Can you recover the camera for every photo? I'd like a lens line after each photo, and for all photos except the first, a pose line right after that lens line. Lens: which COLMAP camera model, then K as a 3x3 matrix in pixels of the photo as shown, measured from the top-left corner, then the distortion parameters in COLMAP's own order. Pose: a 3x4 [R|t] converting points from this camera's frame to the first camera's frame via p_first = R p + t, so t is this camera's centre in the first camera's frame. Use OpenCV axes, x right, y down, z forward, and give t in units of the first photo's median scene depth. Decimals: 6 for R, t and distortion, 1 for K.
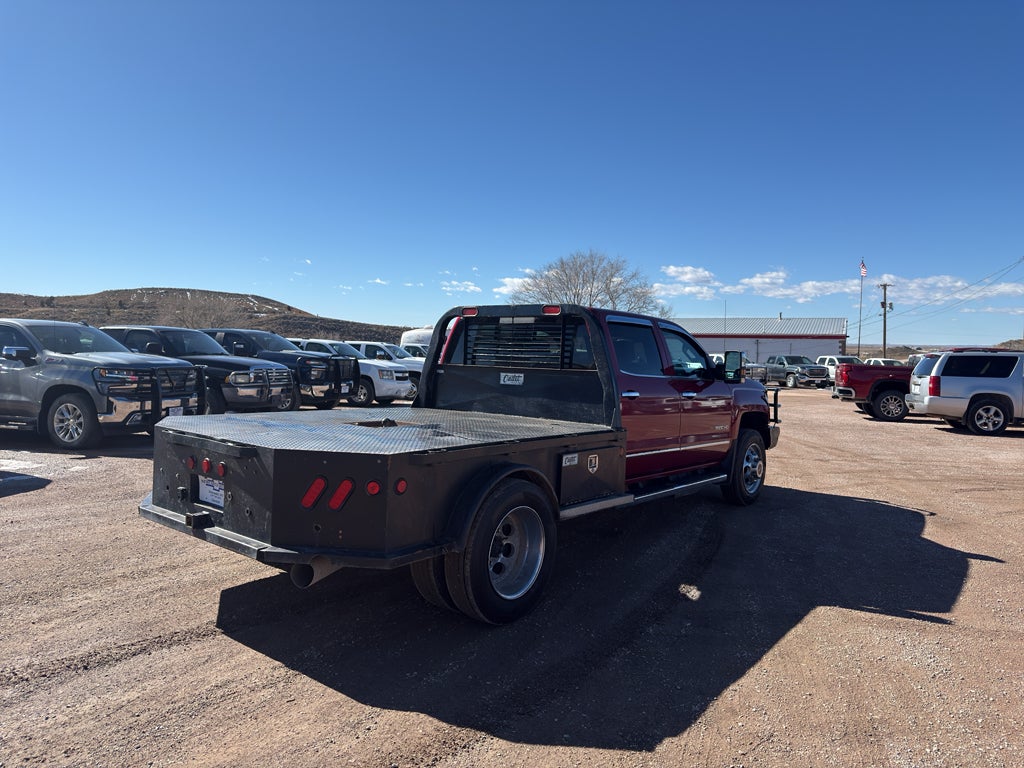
lens RADIAL K [[714.3, 0, 496.9], [0, 714.3, 367.2], [0, 0, 1]] dist [0.048914, -0.069289]
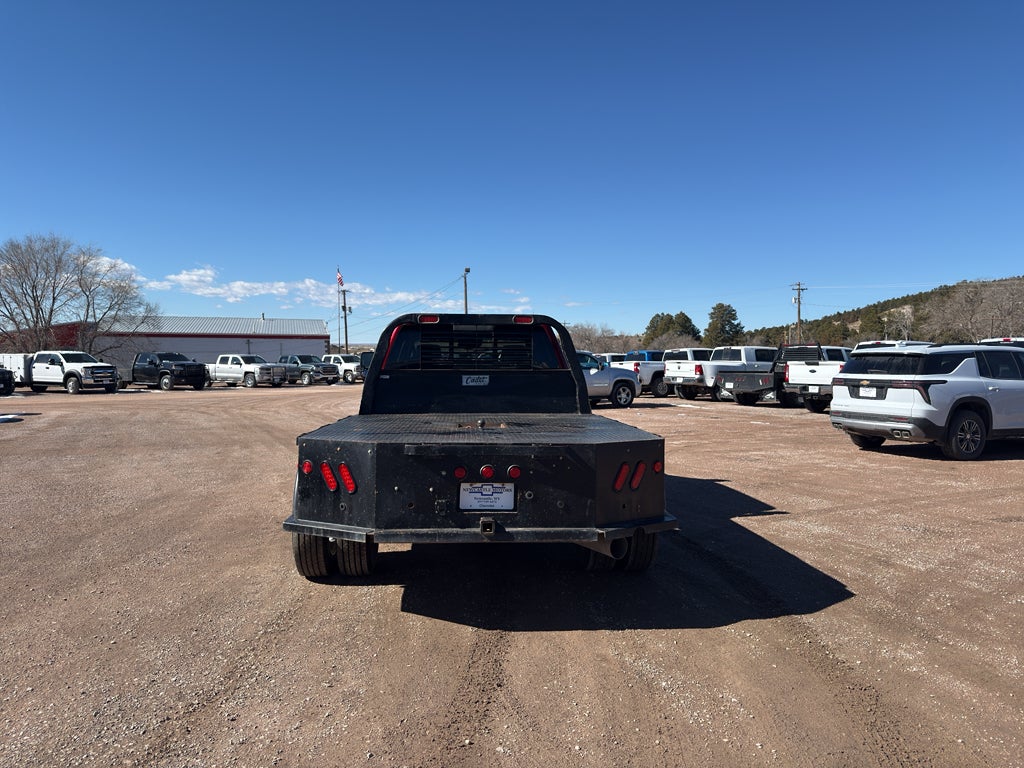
lens RADIAL K [[714.3, 0, 513.1], [0, 714.3, 390.1], [0, 0, 1]] dist [0.048914, -0.069289]
pose [[0.716009, -0.053281, 0.696055, -0.106783], [0.030396, 0.998517, 0.045167, -0.002574], [-0.697429, -0.011183, 0.716566, 0.023913]]
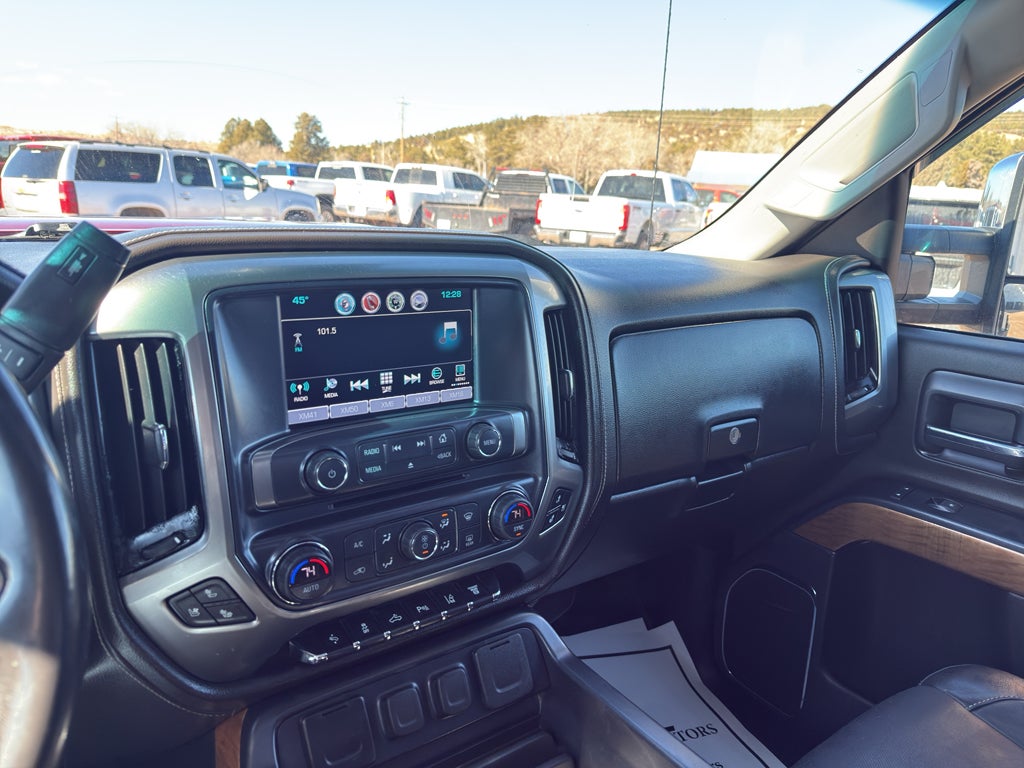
lens RADIAL K [[714.3, 0, 501.4], [0, 714.3, 388.4], [0, 0, 1]] dist [0.048914, -0.069289]
pose [[0.242890, -0.269219, 0.931947, 0.020695], [-0.032917, 0.957876, 0.285289, -0.002568], [-0.969495, -0.099971, 0.223797, 0.182090]]
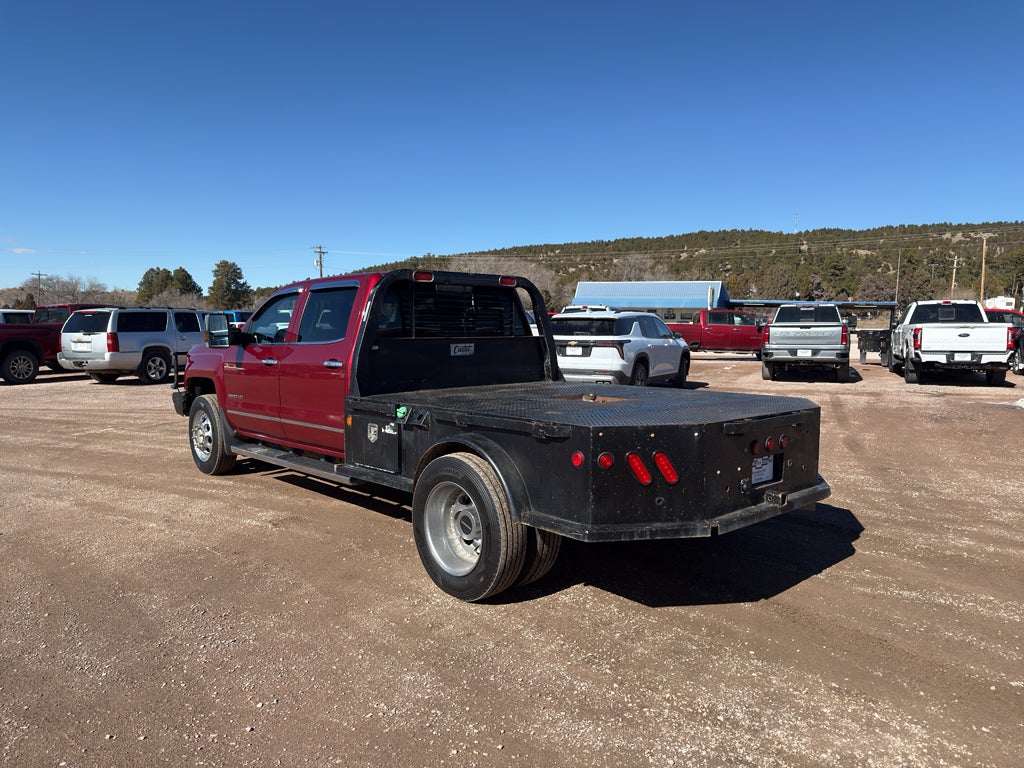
lens RADIAL K [[714.3, 0, 518.8], [0, 714.3, 377.4], [0, 0, 1]] dist [0.048914, -0.069289]
pose [[0.108492, -0.101709, 0.988881, -0.141152], [0.018951, 0.994783, 0.100237, -0.006319], [-0.993917, 0.007865, 0.109853, 0.121980]]
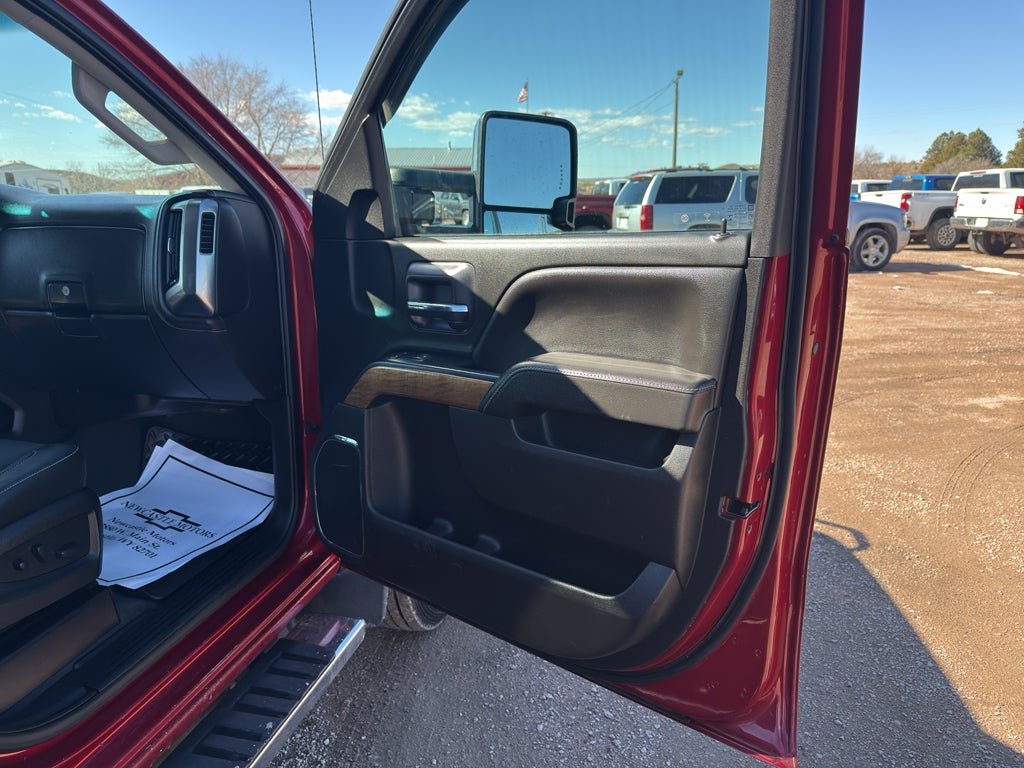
lens RADIAL K [[714.3, 0, 512.2], [0, 714.3, 400.9], [0, 0, 1]] dist [0.048914, -0.069289]
pose [[0.896992, -0.150037, 0.415806, 0.048028], [0.037237, 0.962940, 0.267132, 0.001446], [-0.440476, -0.224132, 0.869336, 0.134822]]
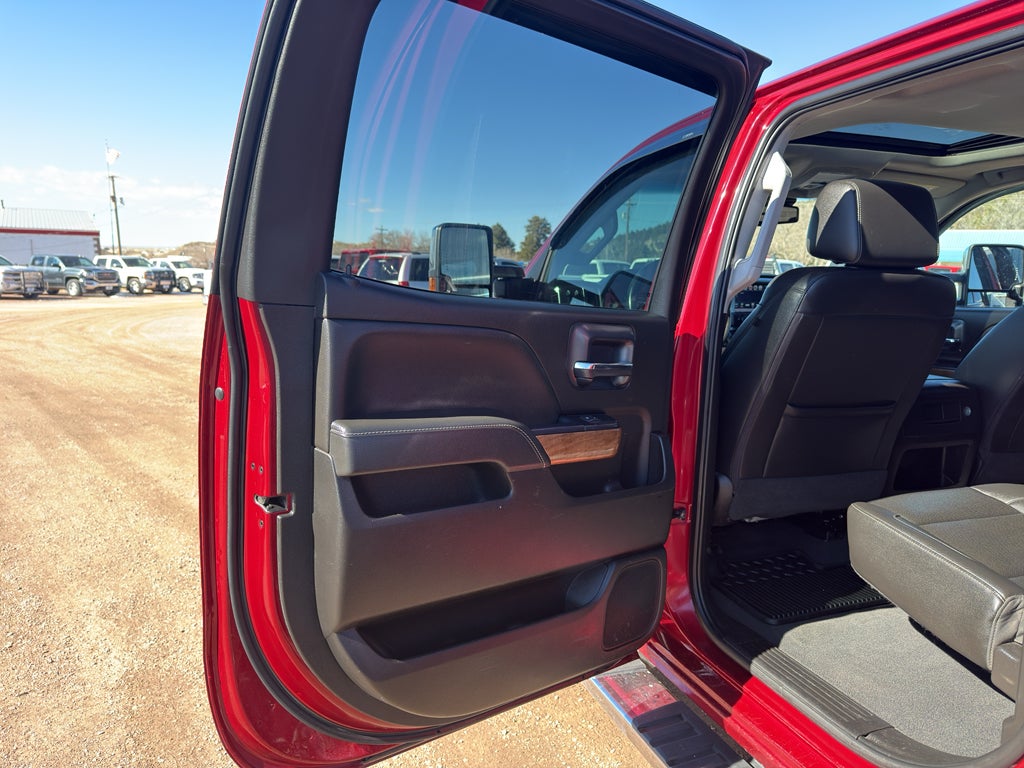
lens RADIAL K [[714.3, 0, 511.8], [0, 714.3, 394.7], [0, 0, 1]] dist [0.048914, -0.069289]
pose [[0.502543, -0.156812, 0.850212, -0.039721], [0.007101, 0.984129, 0.177314, -0.002178], [-0.864523, -0.083070, 0.495681, 0.171757]]
